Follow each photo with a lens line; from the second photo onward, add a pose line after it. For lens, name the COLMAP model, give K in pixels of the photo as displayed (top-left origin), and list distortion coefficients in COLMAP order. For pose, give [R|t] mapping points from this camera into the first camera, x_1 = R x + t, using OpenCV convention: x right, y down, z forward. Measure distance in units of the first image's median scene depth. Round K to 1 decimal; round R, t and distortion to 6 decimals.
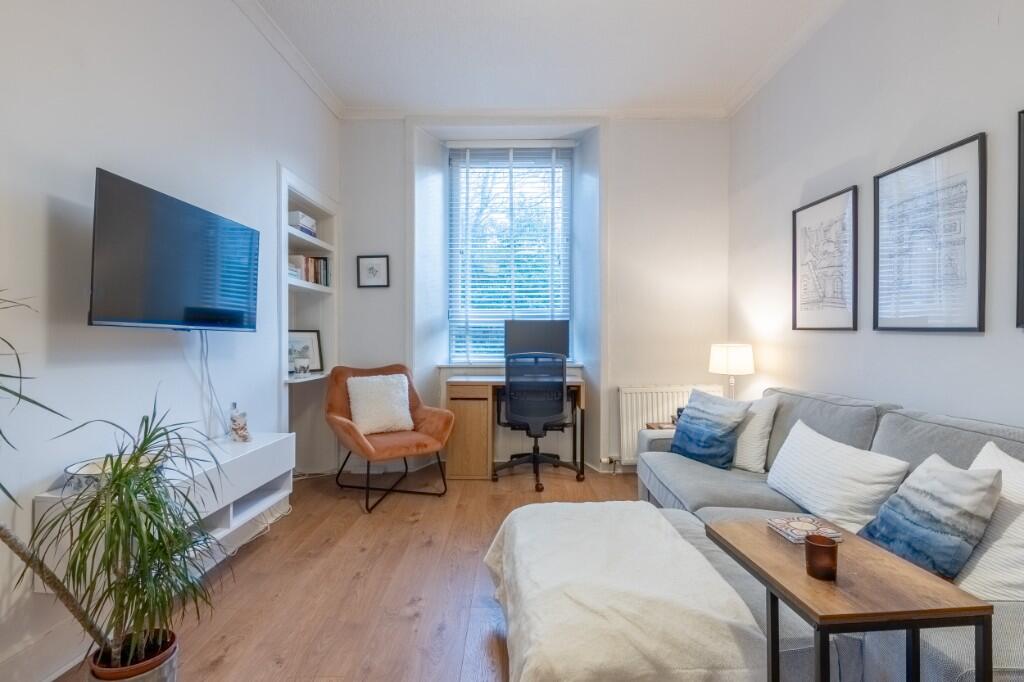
lens RADIAL K [[494.3, 0, 510.5], [0, 494.3, 336.7], [0, 0, 1]] dist [0.004565, -0.000331]
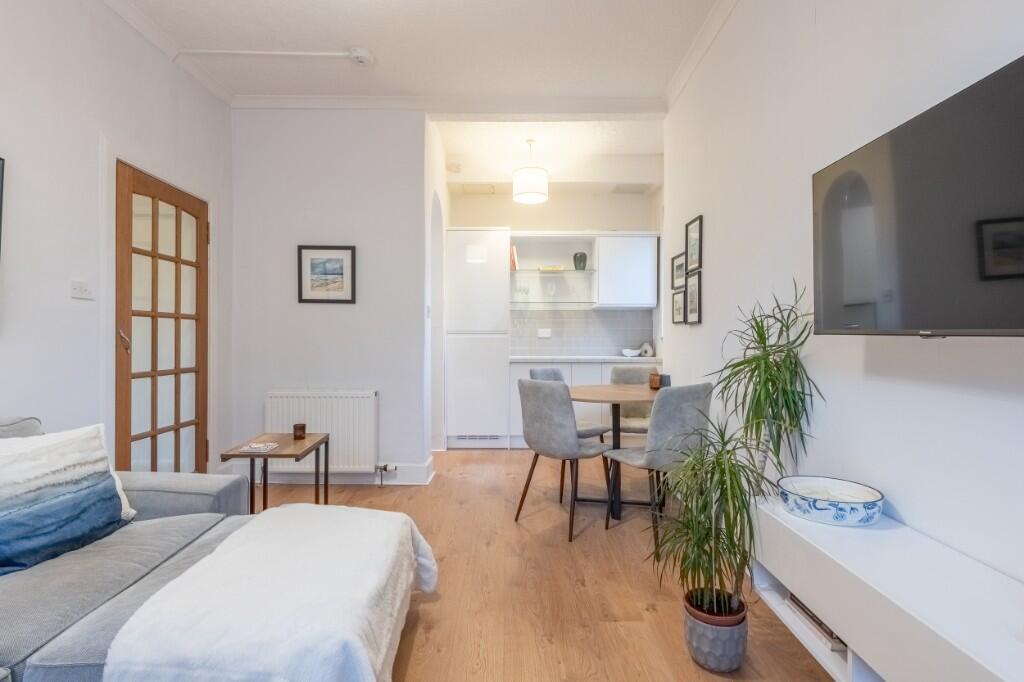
lens RADIAL K [[494.3, 0, 510.5], [0, 494.3, 336.7], [0, 0, 1]] dist [0.004565, -0.000331]
pose [[-1.000000, -0.000913, -0.000227, -0.099436], [-0.000912, 0.999985, -0.005465, -0.001172], [0.000232, -0.005465, -0.999985, 0.862640]]
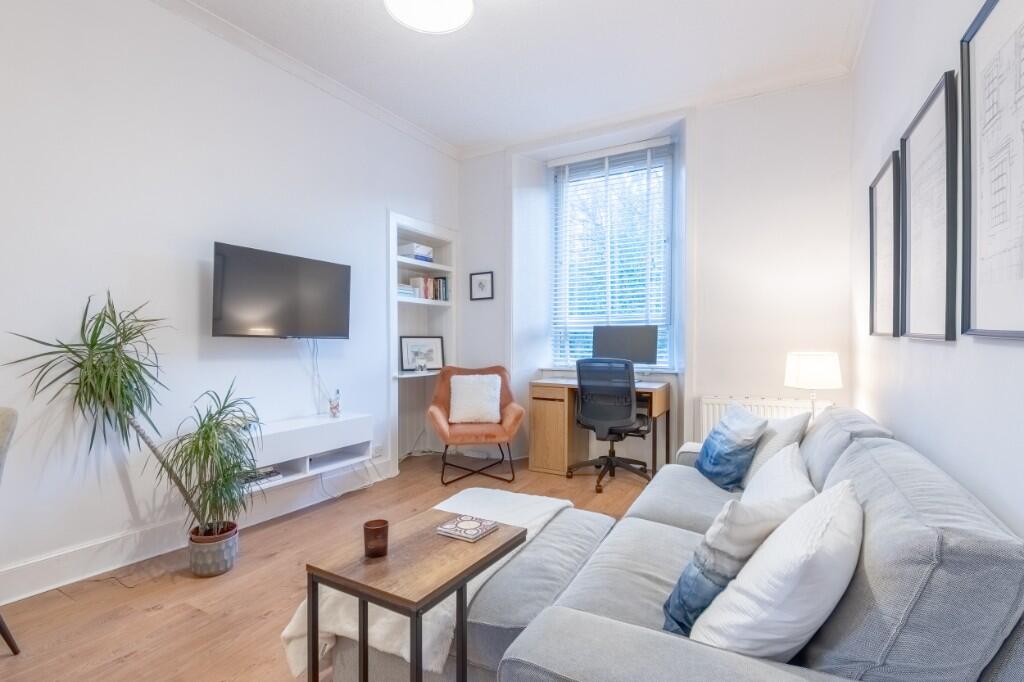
lens RADIAL K [[485.9, 0, 502.1], [0, 485.9, 345.2], [0, 0, 1]] dist [0.002258, -0.000055]
pose [[0.870738, 0.004926, -0.491723, 0.354906], [0.000153, 0.999947, 0.010288, -0.004059], [0.491748, -0.009033, 0.870691, 0.021668]]
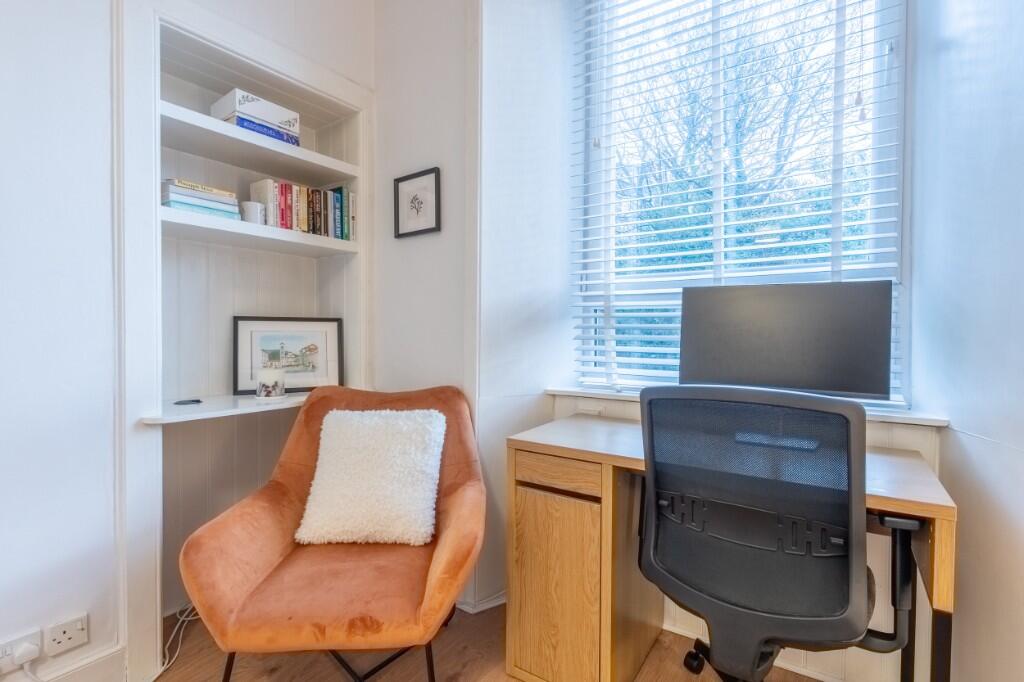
lens RADIAL K [[494.3, 0, 510.5], [0, 494.3, 336.7], [0, 0, 1]] dist [0.004565, -0.000331]
pose [[0.838261, 0.010454, -0.545169, 0.095979], [-0.005404, 0.999926, 0.010864, 0.001340], [0.545242, -0.006161, 0.838256, 0.660399]]
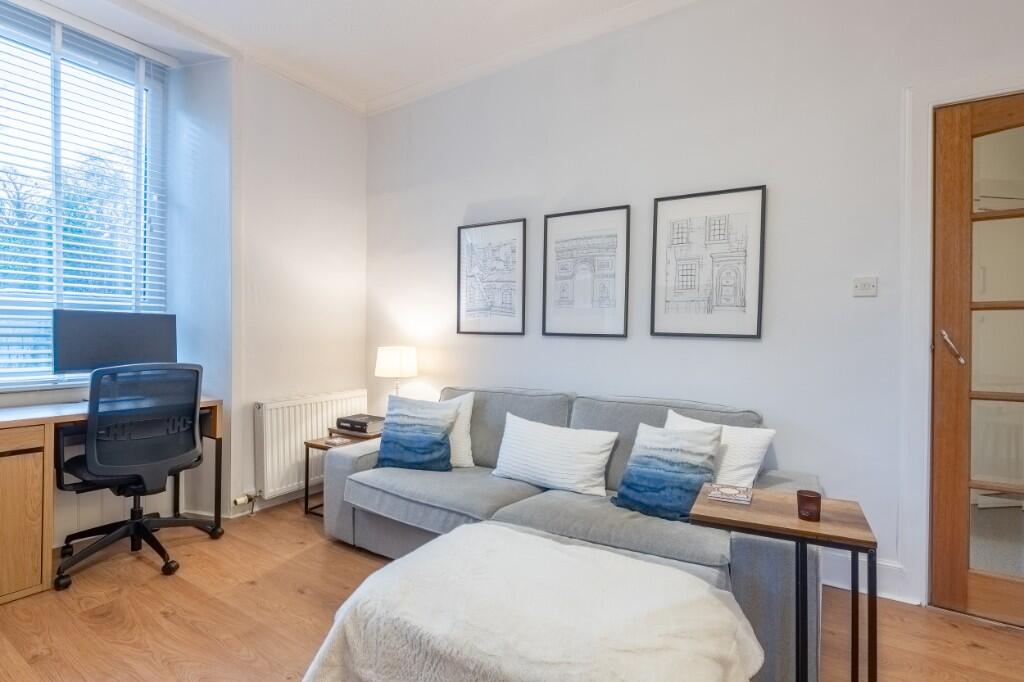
lens RADIAL K [[494.3, 0, 510.5], [0, 494.3, 336.7], [0, 0, 1]] dist [0.004565, -0.000331]
pose [[0.529864, 0.005742, 0.848063, -0.247248], [-0.005188, 0.999980, -0.003530, -0.002731], [-0.848066, -0.002529, 0.529884, 0.248252]]
